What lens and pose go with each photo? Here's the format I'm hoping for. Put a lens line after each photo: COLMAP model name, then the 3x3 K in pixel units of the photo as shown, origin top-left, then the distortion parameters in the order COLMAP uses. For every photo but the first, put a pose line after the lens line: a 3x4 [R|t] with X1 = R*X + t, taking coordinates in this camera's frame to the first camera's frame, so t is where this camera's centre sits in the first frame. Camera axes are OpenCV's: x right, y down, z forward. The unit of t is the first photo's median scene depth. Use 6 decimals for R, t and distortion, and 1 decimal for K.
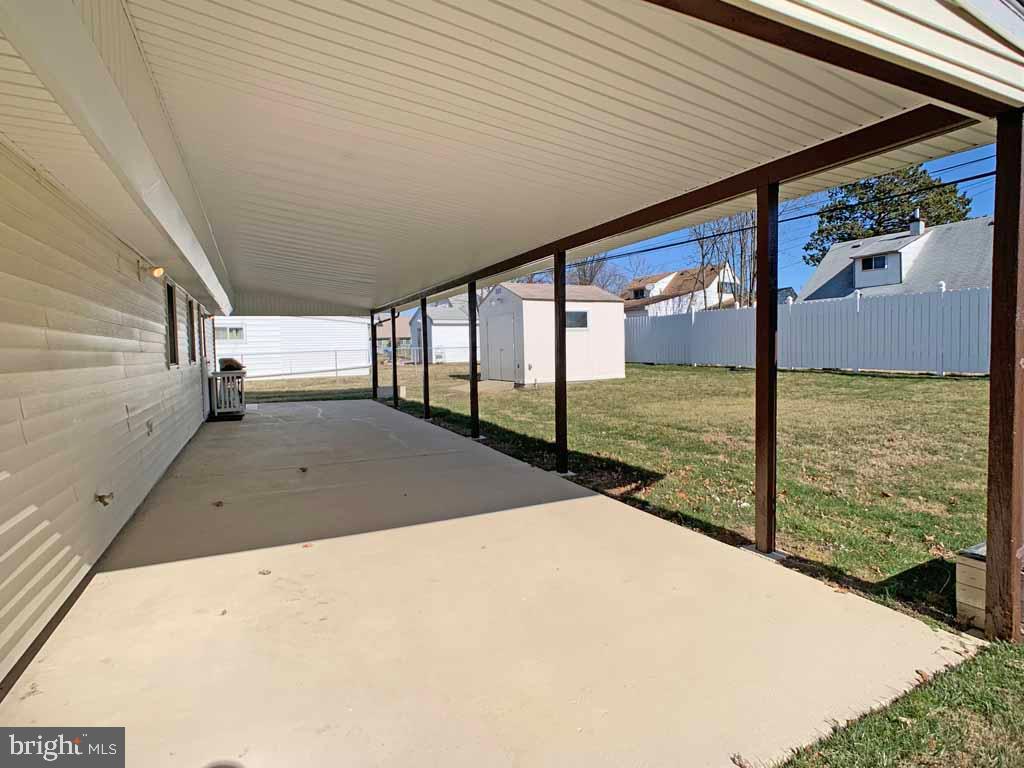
lens RADIAL K [[517.3, 0, 514.9], [0, 517.3, 370.1], [0, 0, 1]] dist [-0.019654, 0.000012]
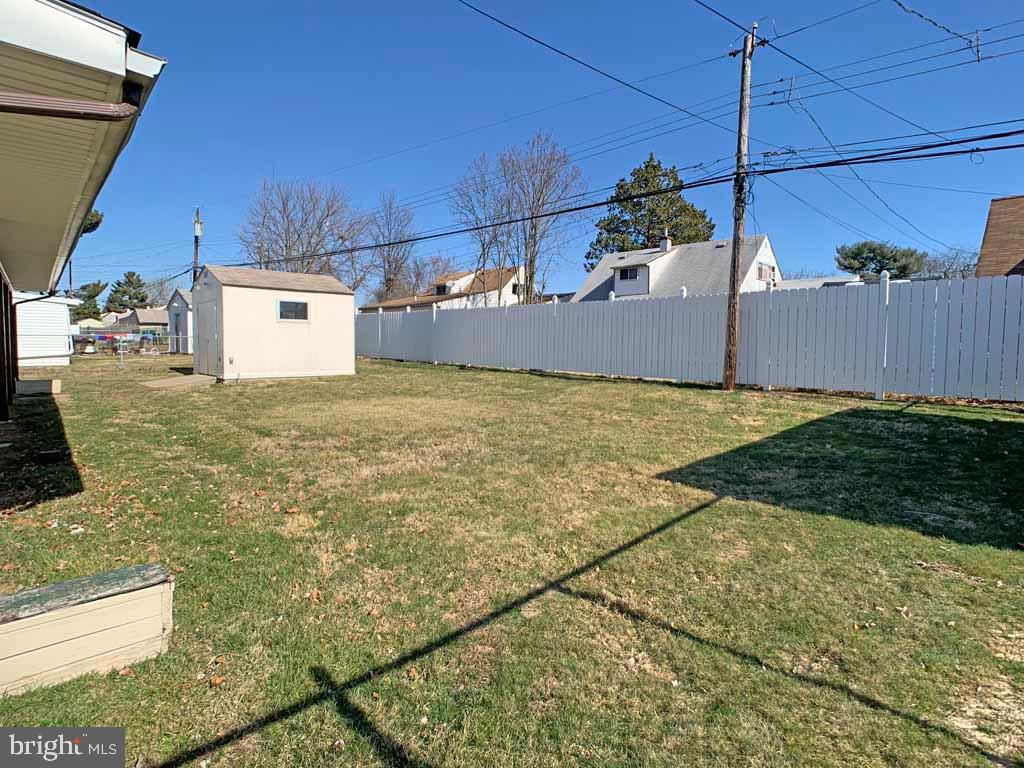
lens RADIAL K [[517.3, 0, 514.9], [0, 517.3, 370.1], [0, 0, 1]] dist [-0.019654, 0.000012]
pose [[0.963958, 0.023560, 0.265008, 0.177998], [-0.025954, 0.999648, 0.005536, -0.004128], [-0.264784, -0.012214, 0.964230, -0.001310]]
